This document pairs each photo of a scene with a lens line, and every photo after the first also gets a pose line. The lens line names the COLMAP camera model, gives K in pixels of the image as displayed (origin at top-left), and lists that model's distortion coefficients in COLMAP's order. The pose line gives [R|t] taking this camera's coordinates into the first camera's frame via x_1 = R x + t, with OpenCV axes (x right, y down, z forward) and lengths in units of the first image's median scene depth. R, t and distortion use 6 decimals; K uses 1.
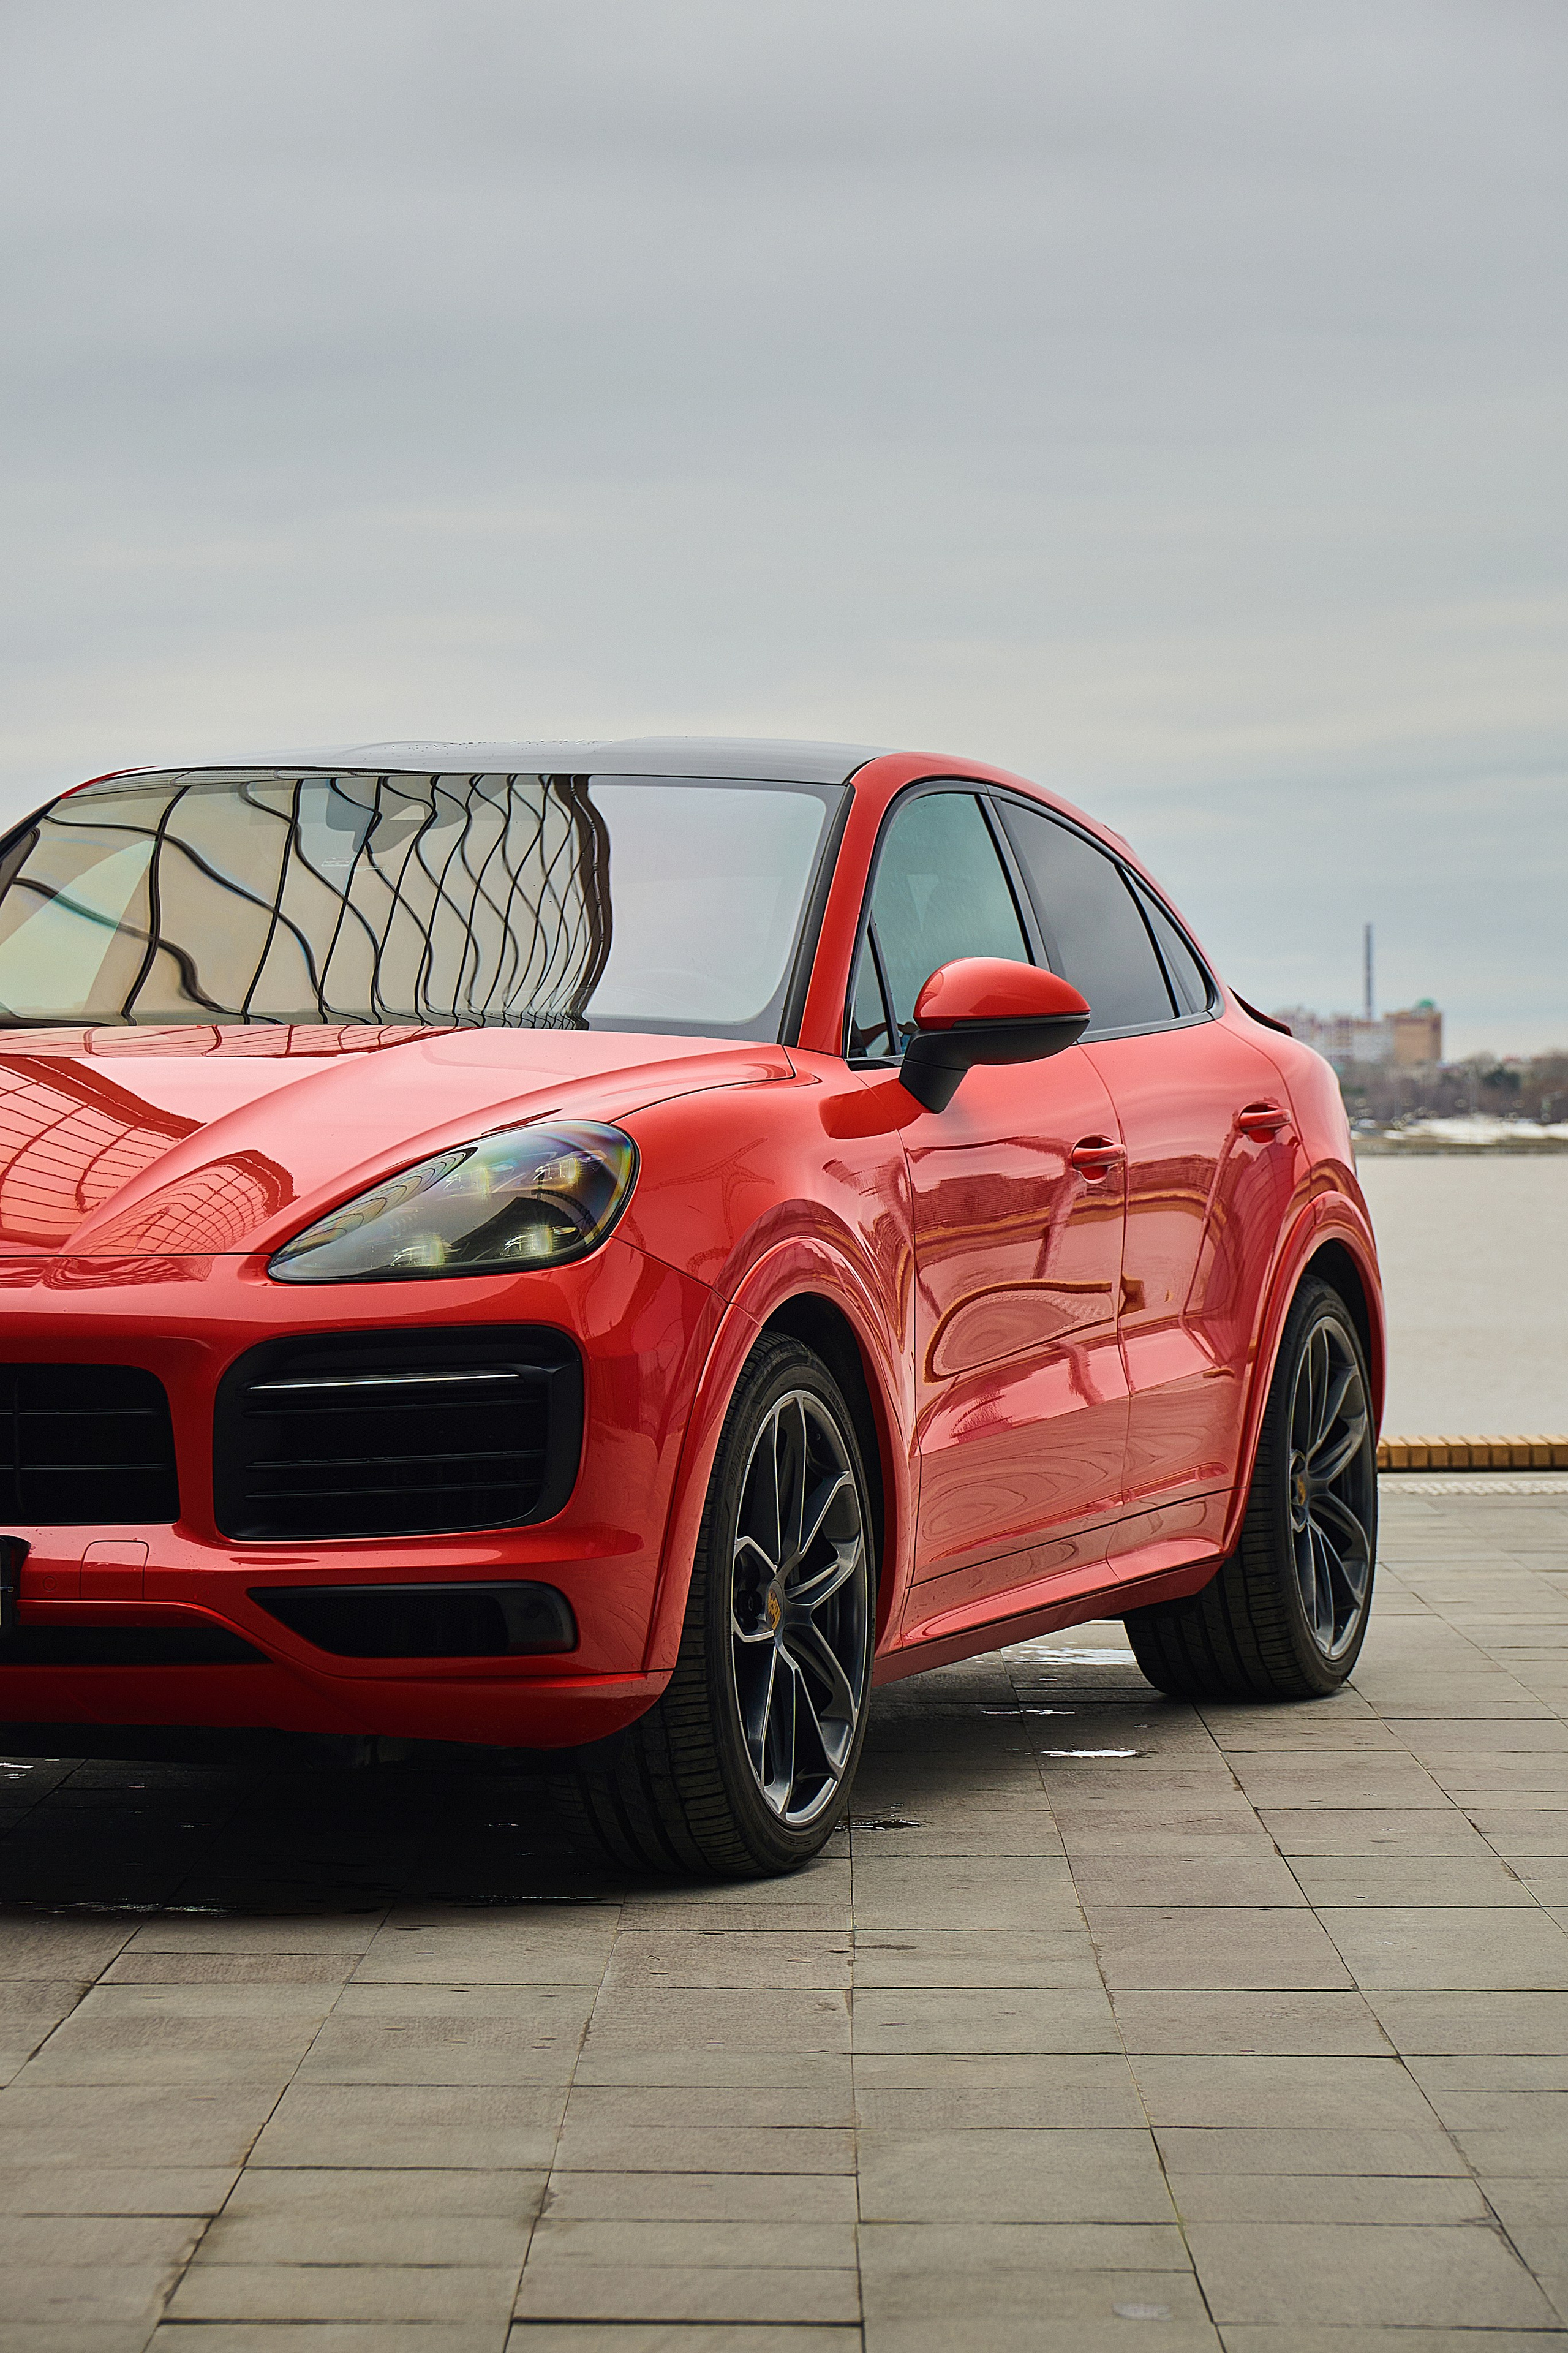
lens RADIAL K [[7403.3, 0, 784.0], [0, 7403.3, 1176.5], [0, 0, 1]] dist [0.104891, 0.301685]
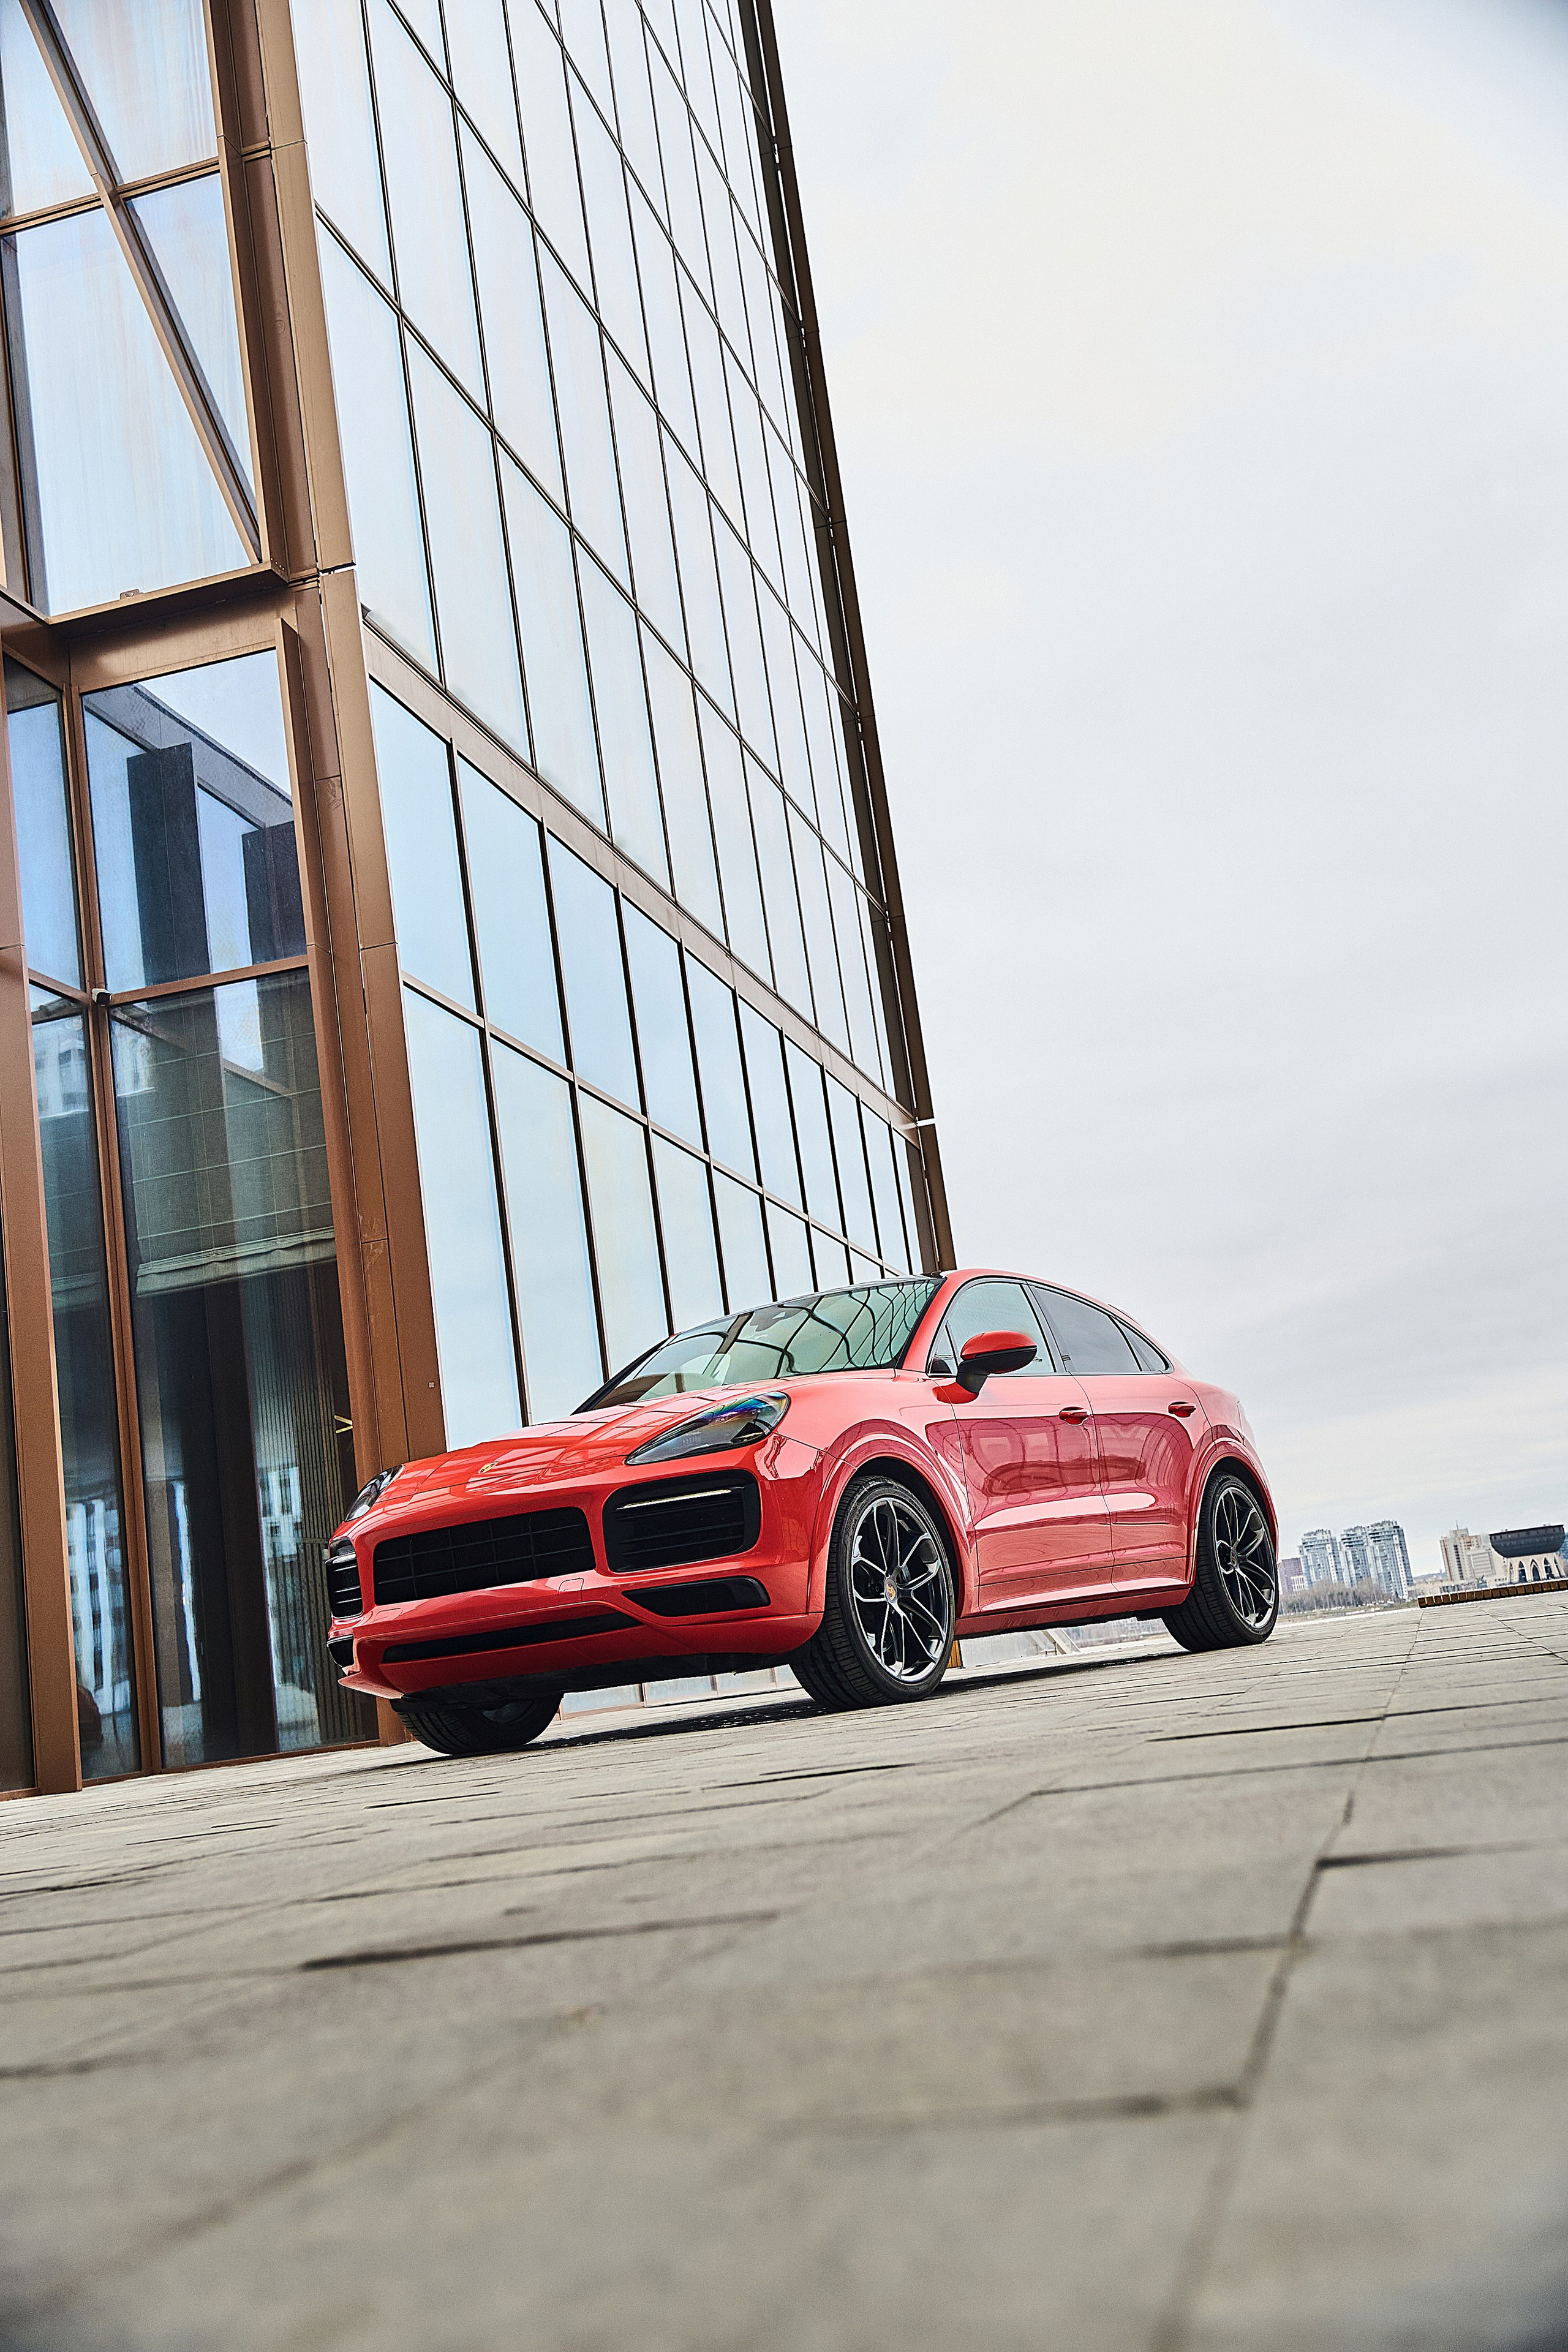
lens RADIAL K [[2378.7, 0, 771.1], [0, 2378.7, 1176.7], [0, 0, 1]] dist [0.081377, -0.002972]
pose [[0.958062, -0.164810, -0.234425, 0.165596], [0.115750, 0.970924, -0.209546, 0.086050], [0.262144, 0.173623, 0.949282, 0.233856]]
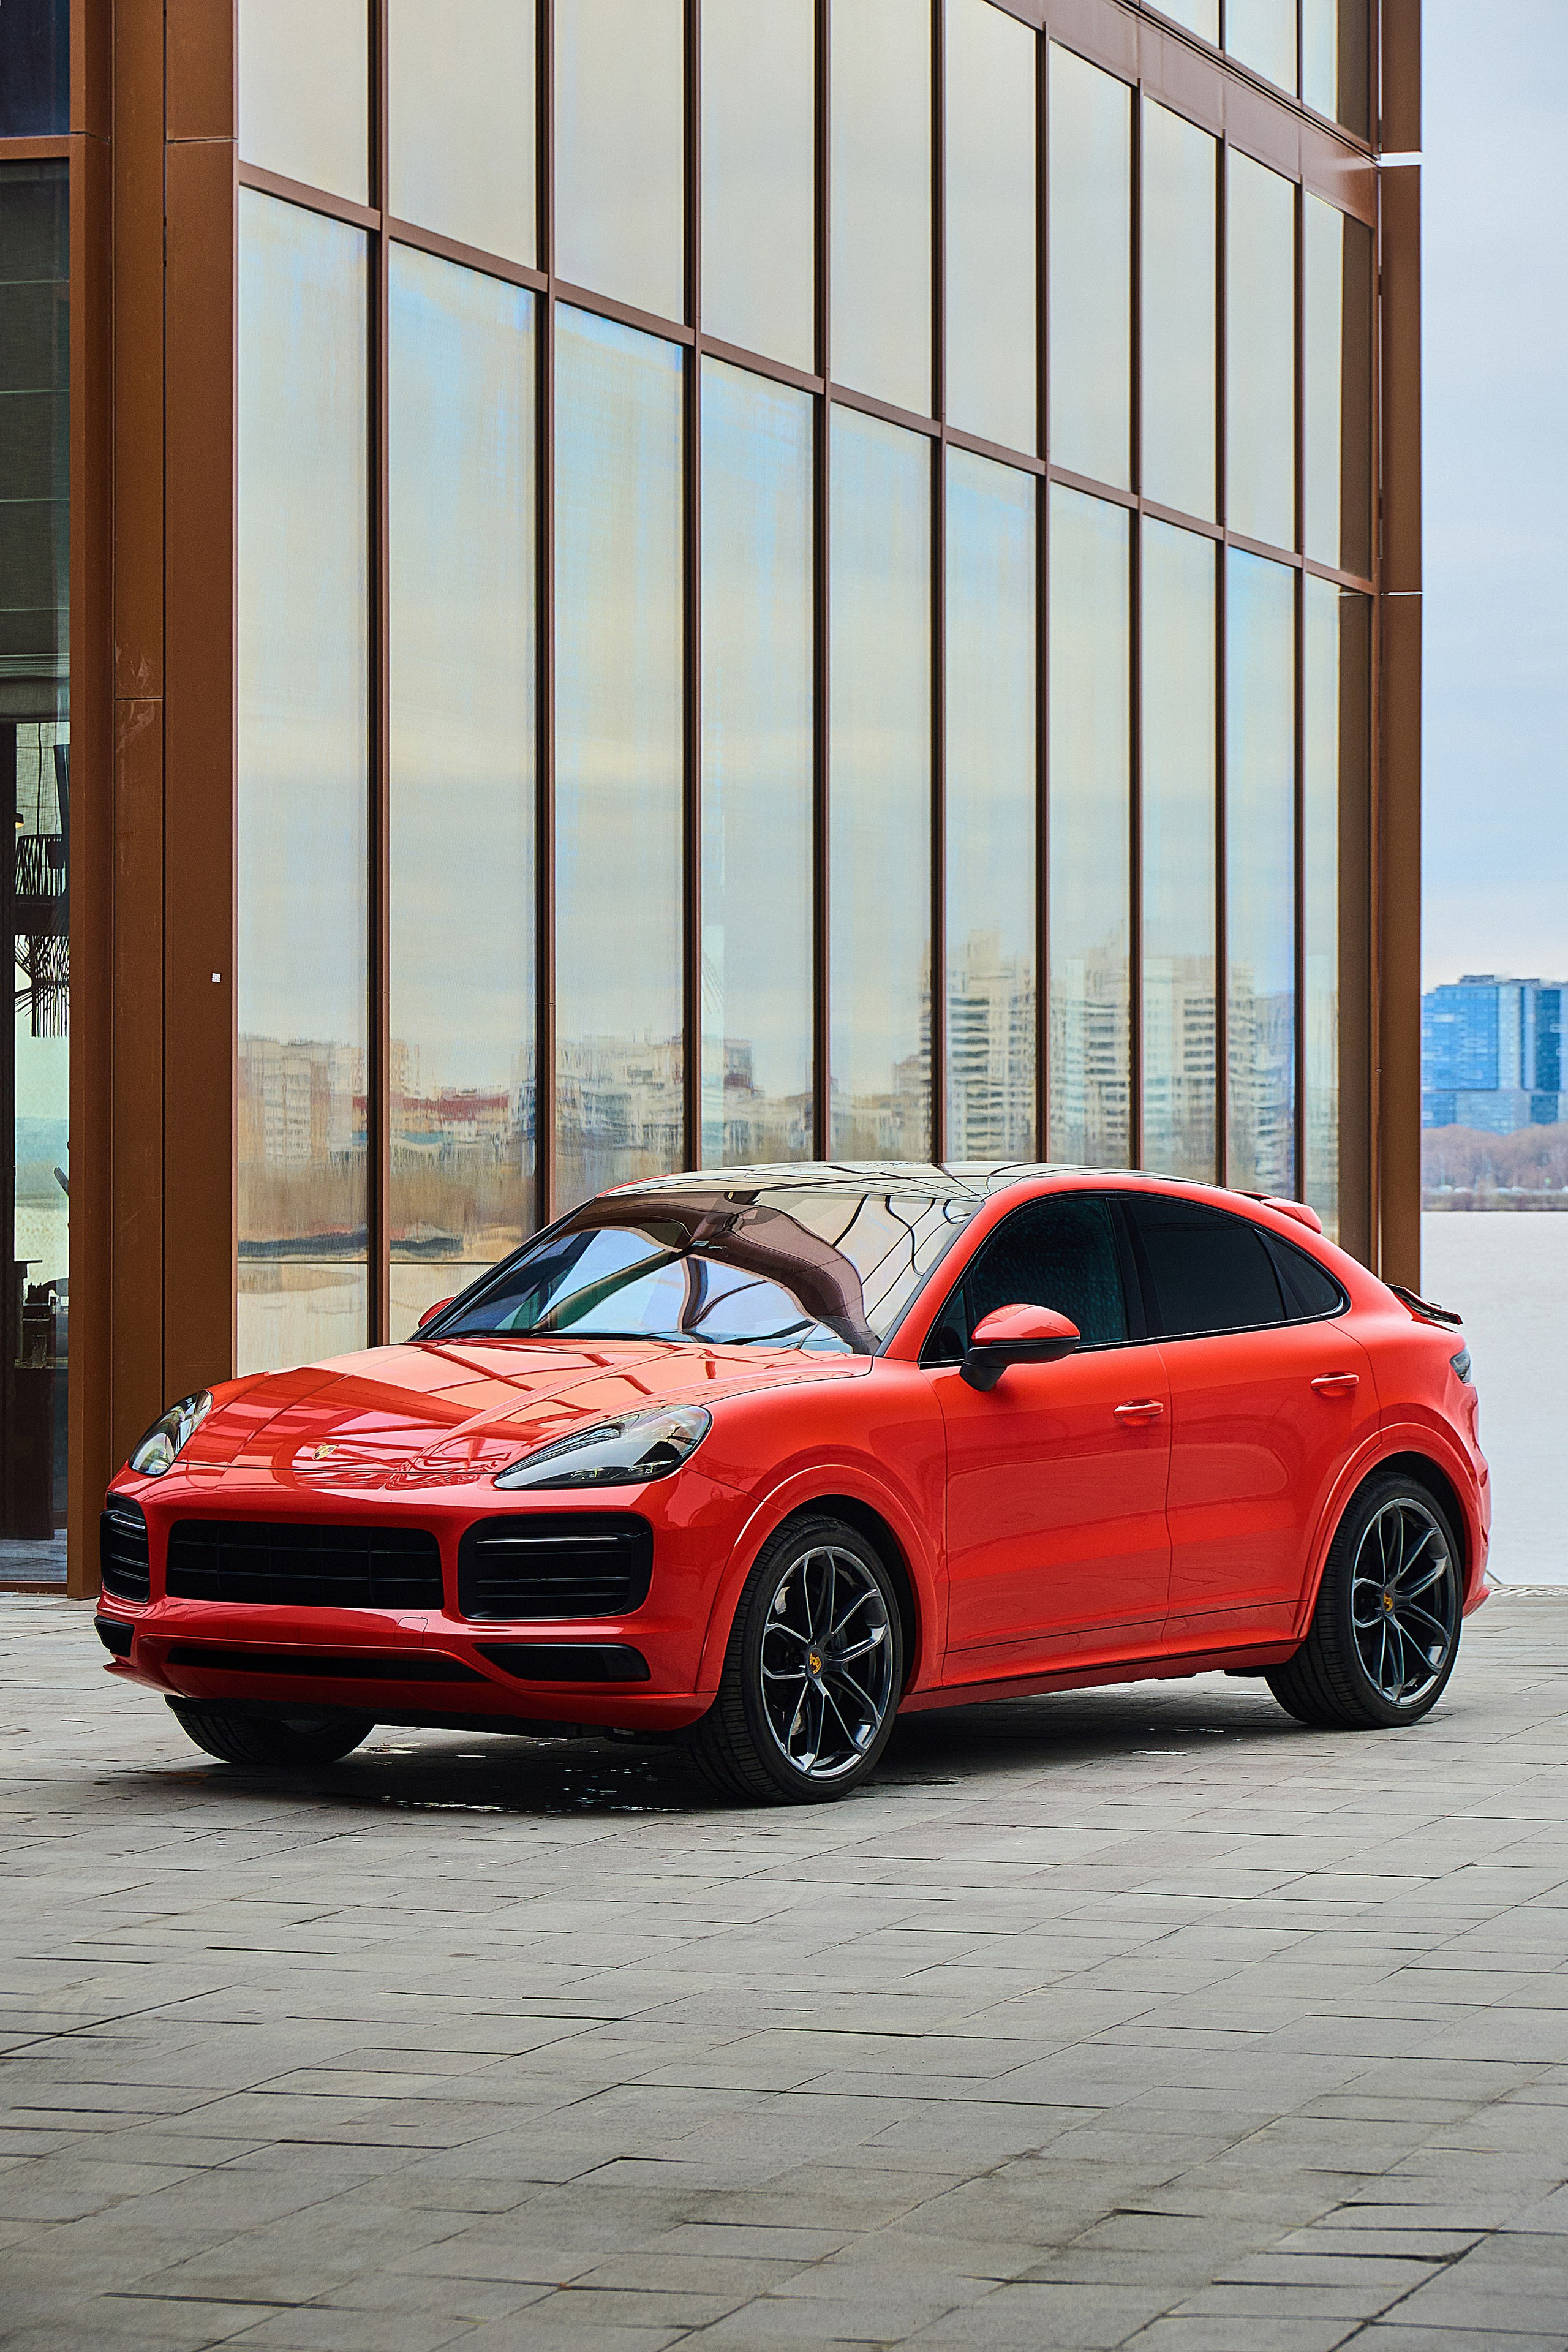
lens RADIAL K [[7114.8, 0, 784.0], [0, 7114.8, 1176.0], [0, 0, 1]] dist [0.134892, 0.626691]
pose [[0.956087, 0.011438, -0.292859, 0.523103], [-0.013267, 0.999903, -0.004258, -0.057857], [0.292782, 0.007957, 0.956146, -0.739727]]
